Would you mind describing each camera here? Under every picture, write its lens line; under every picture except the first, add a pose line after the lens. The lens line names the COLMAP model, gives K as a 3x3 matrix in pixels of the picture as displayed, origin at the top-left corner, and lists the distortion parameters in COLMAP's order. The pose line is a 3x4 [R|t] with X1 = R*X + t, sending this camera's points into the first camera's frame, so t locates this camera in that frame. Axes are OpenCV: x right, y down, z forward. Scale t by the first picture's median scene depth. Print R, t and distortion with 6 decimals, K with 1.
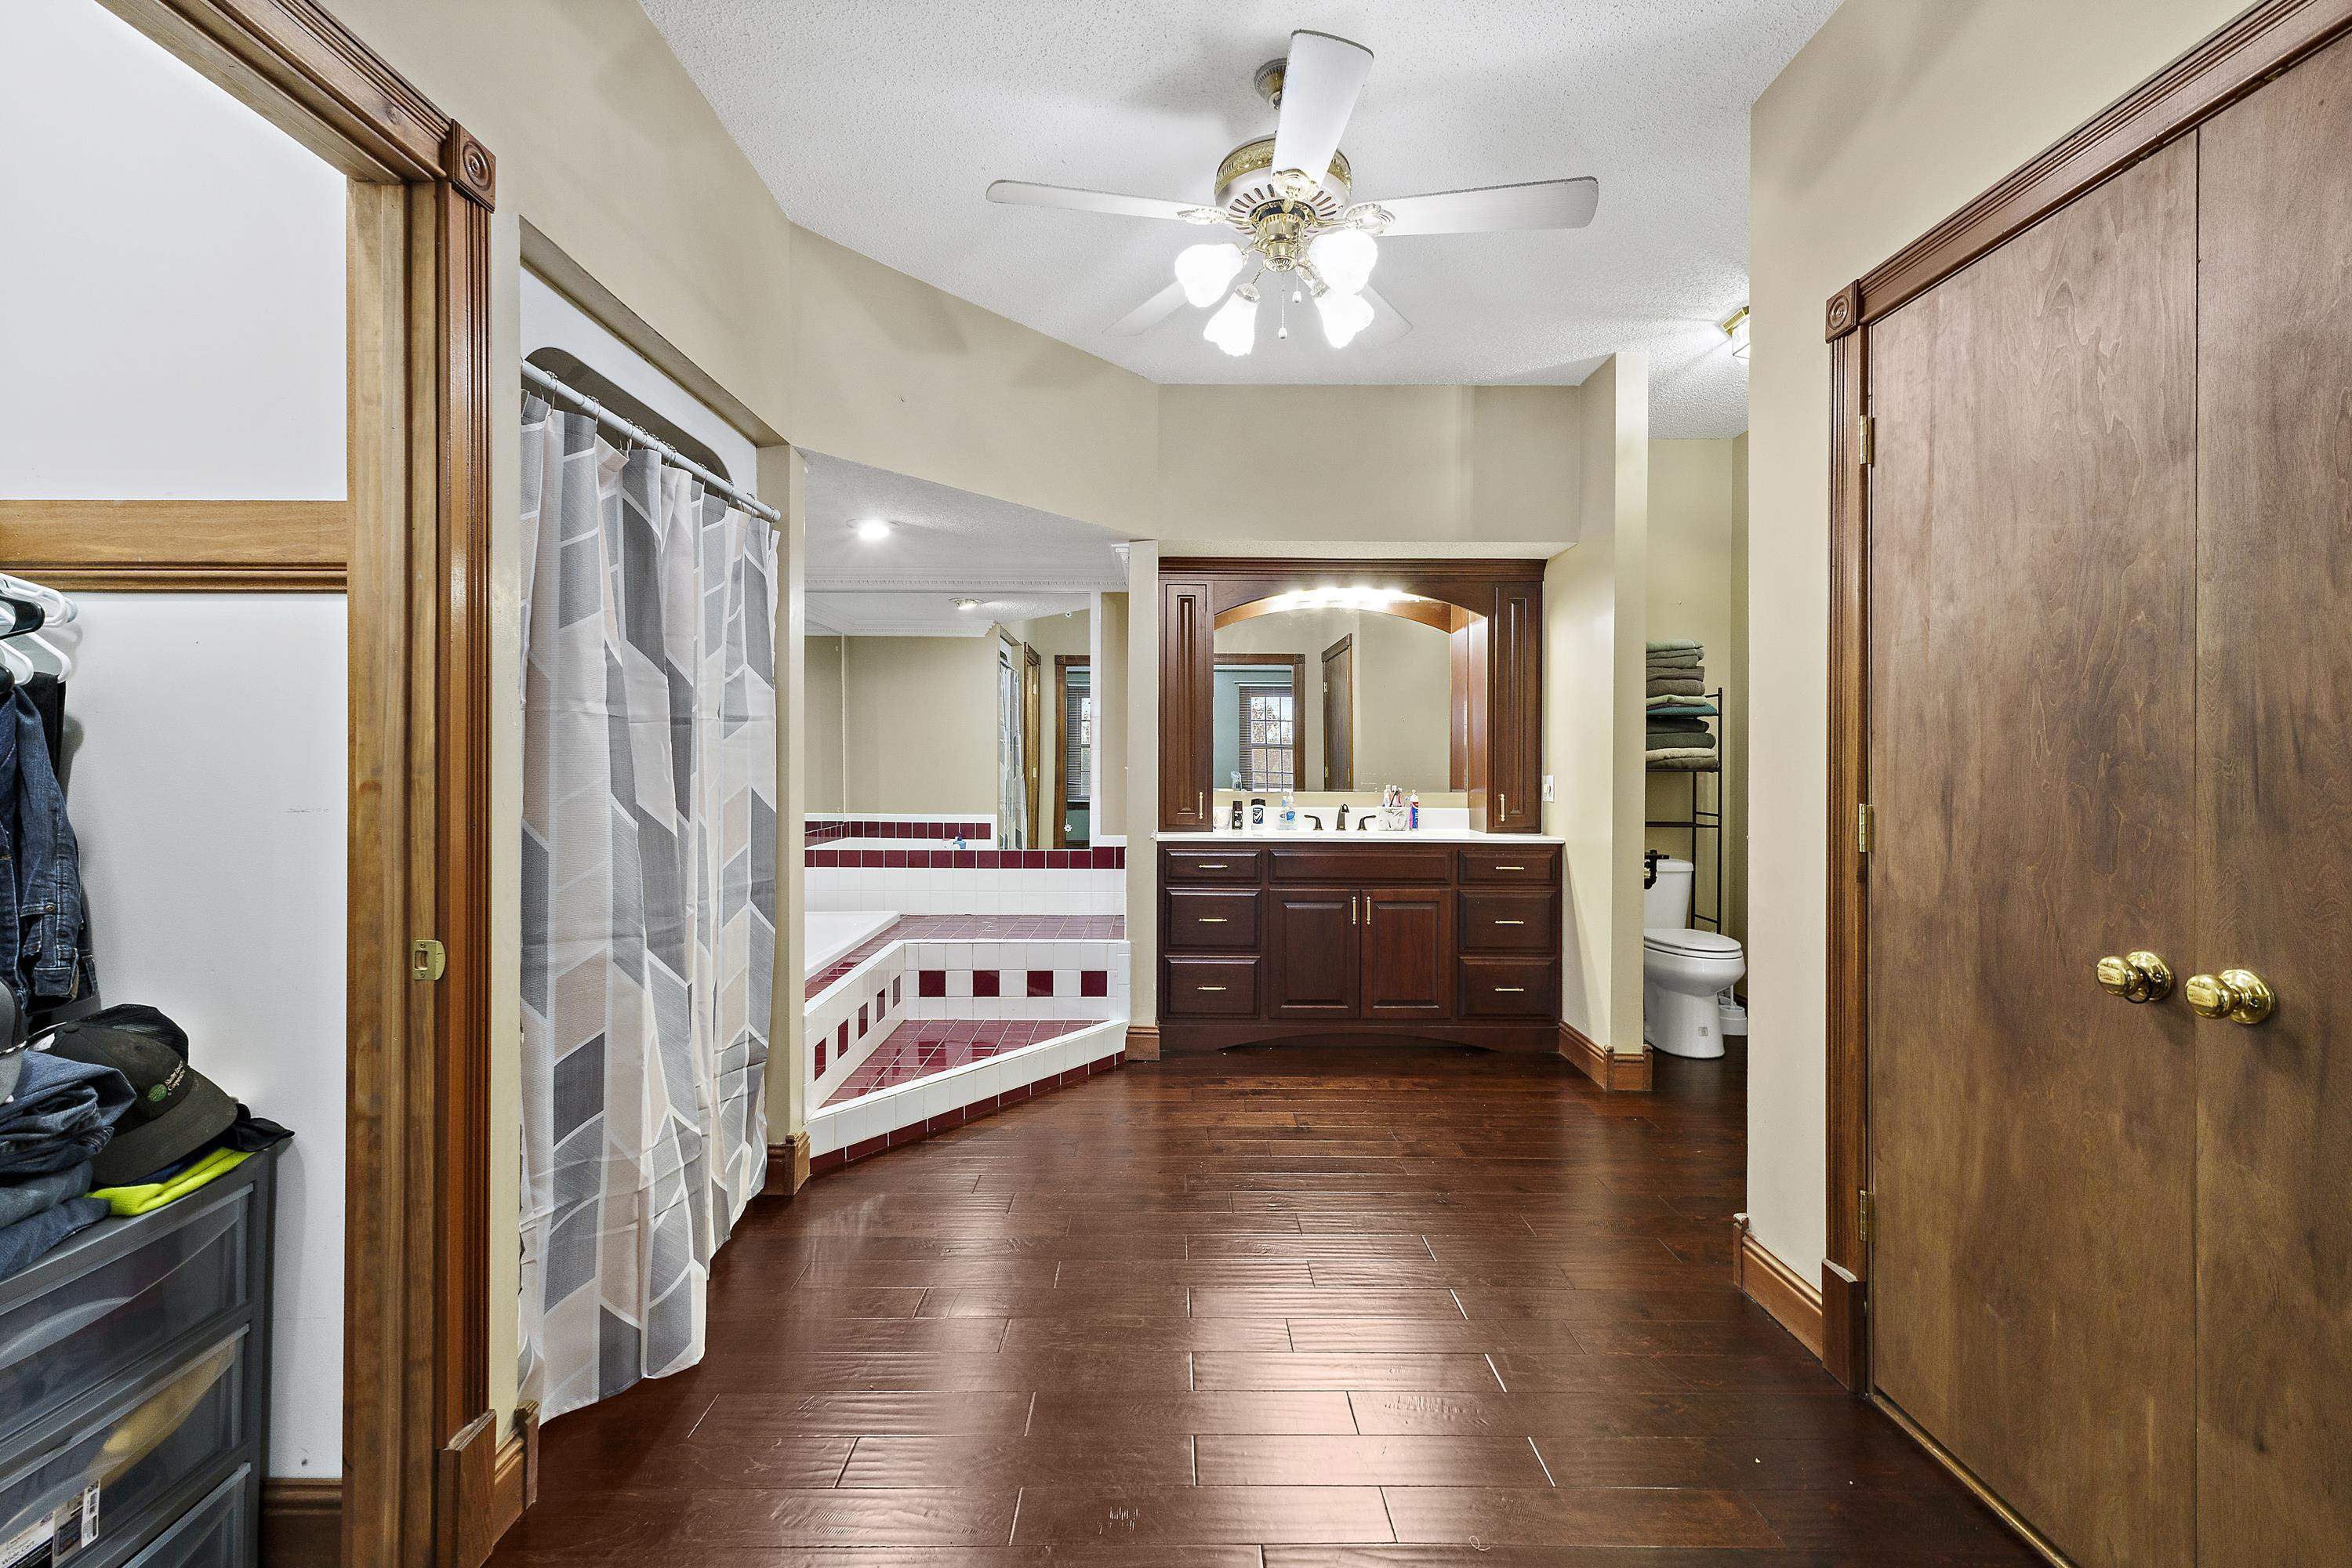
lens RADIAL K [[1007.1, 0, 1159.2], [0, 1007.1, 769.6], [0, 0, 1]] dist [-0.000951, 0.000080]
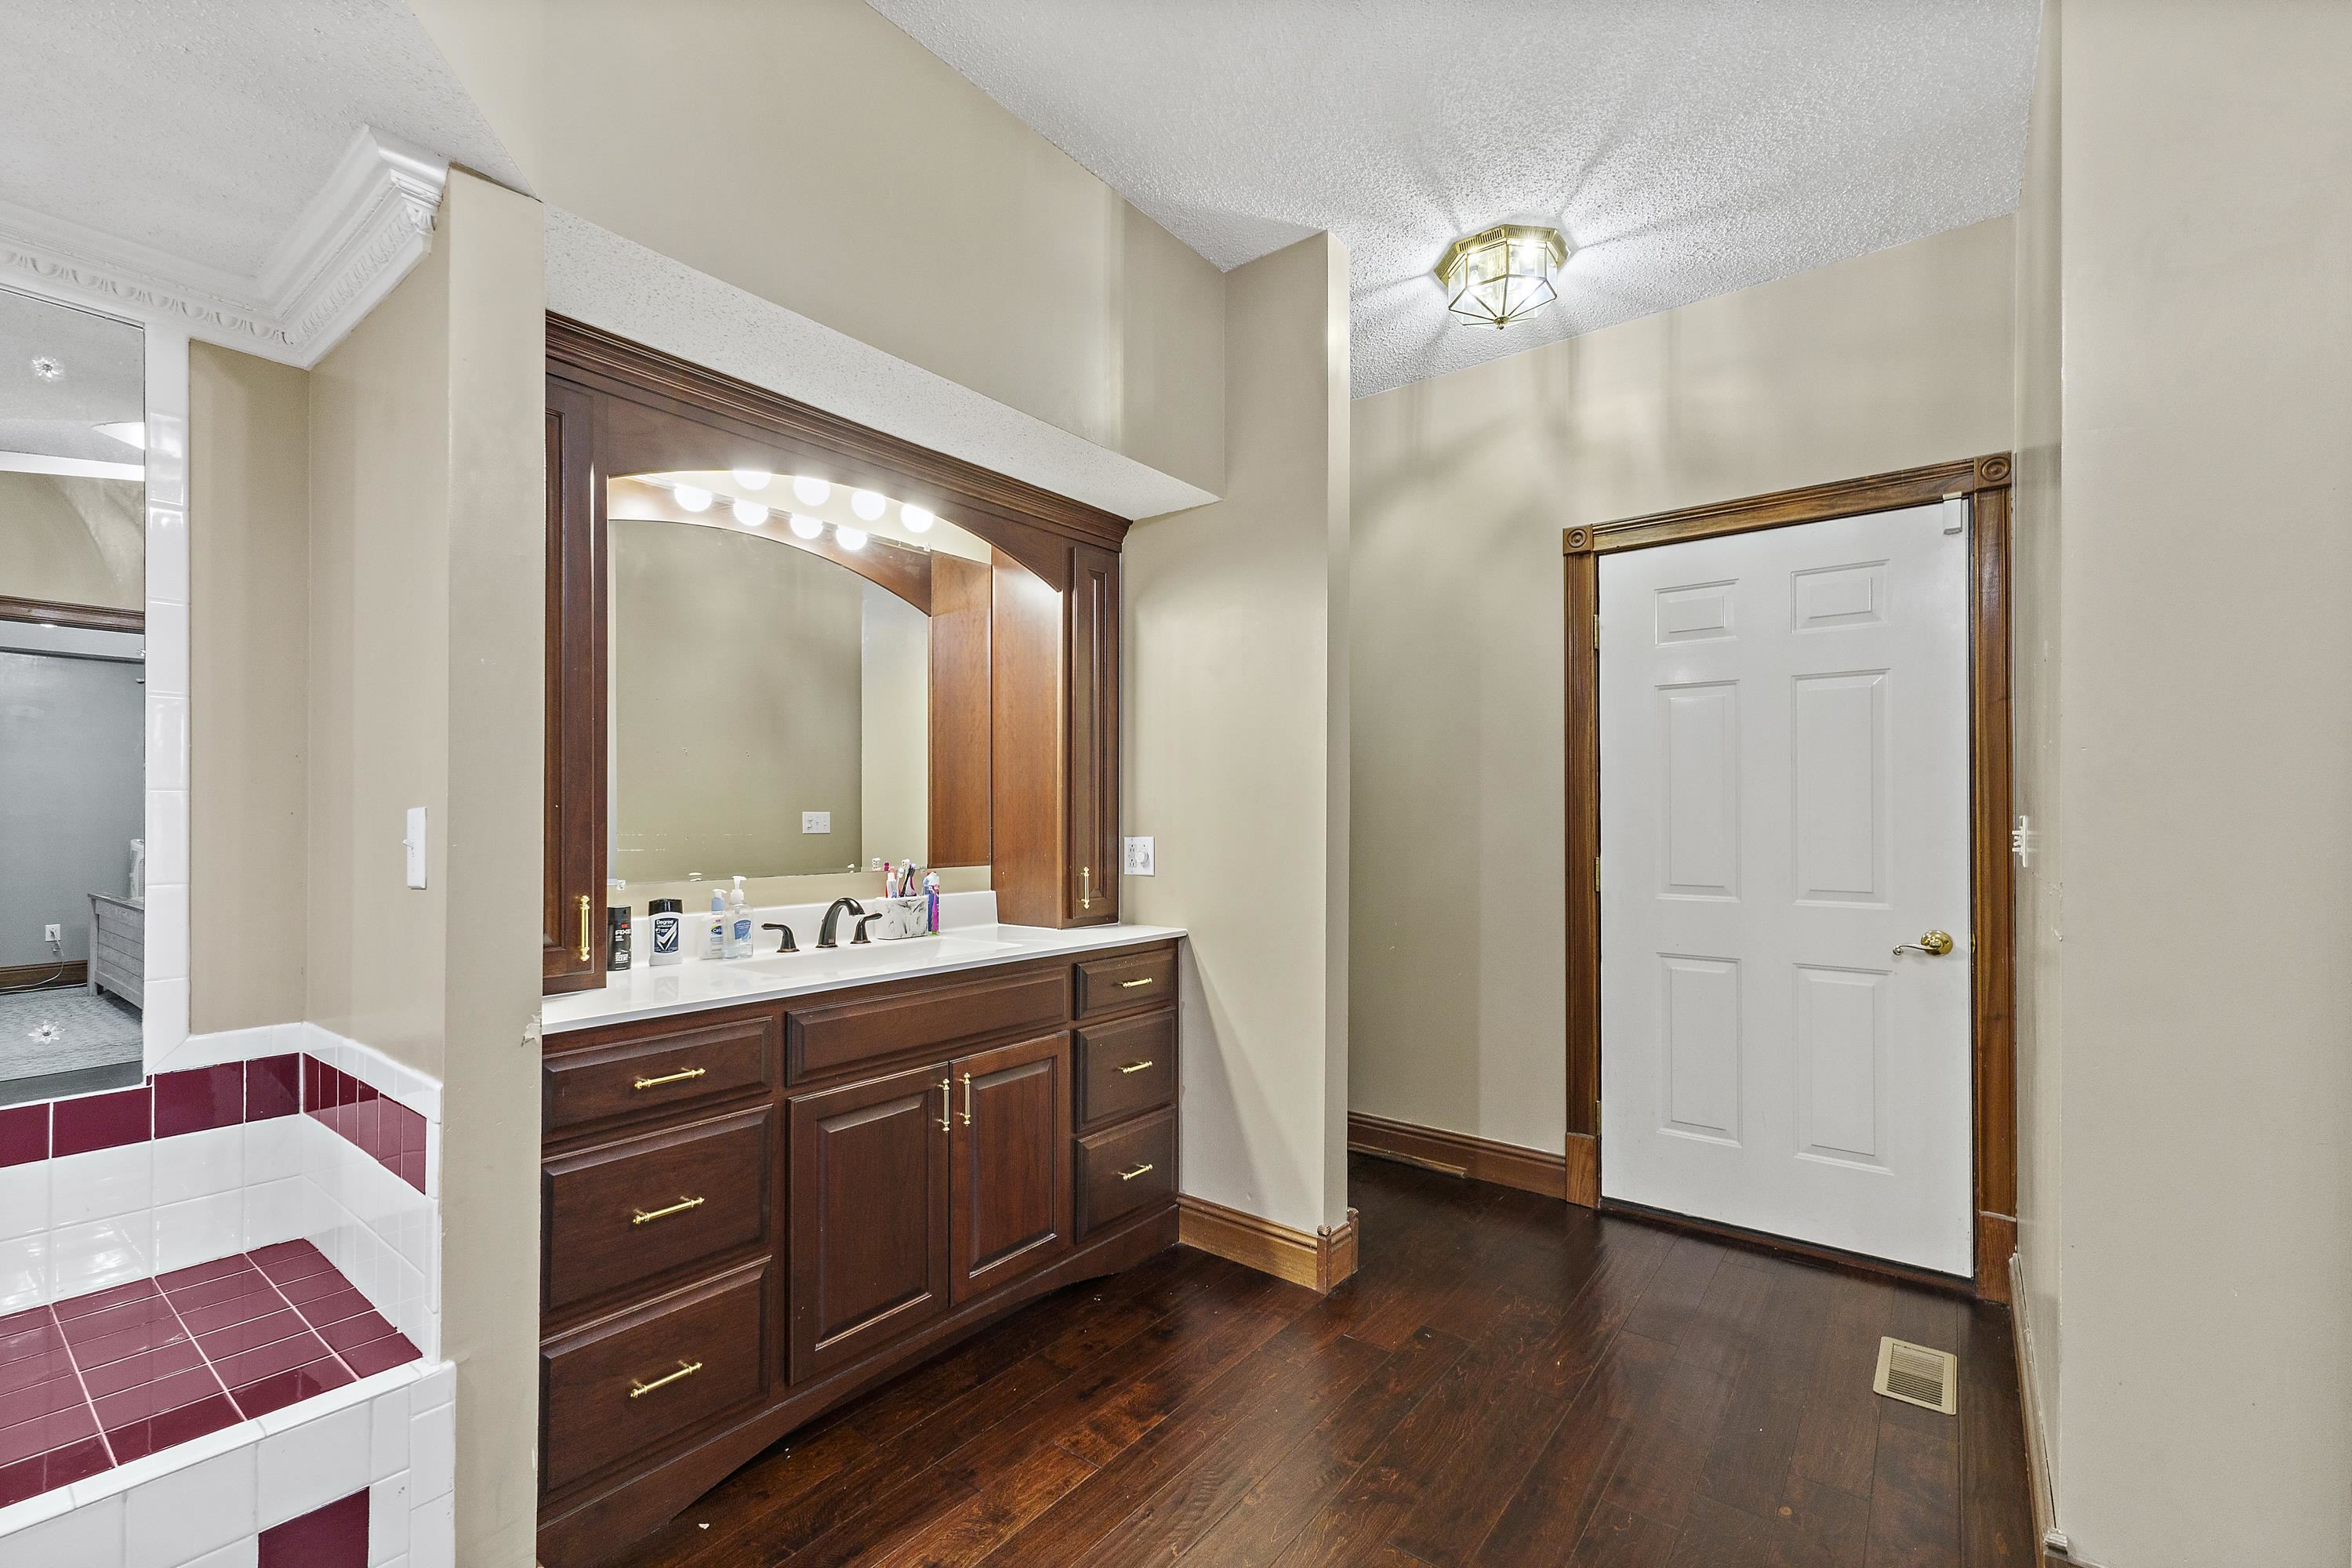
lens RADIAL K [[997.0, 0, 1180.1], [0, 997.0, 812.3], [0, 0, 1]] dist [-0.001330, 0.000222]
pose [[0.601341, -0.001104, 0.798991, -0.142503], [0.011965, 0.999899, -0.007623, -0.005661], [-0.798903, 0.014144, 0.601294, 0.586787]]
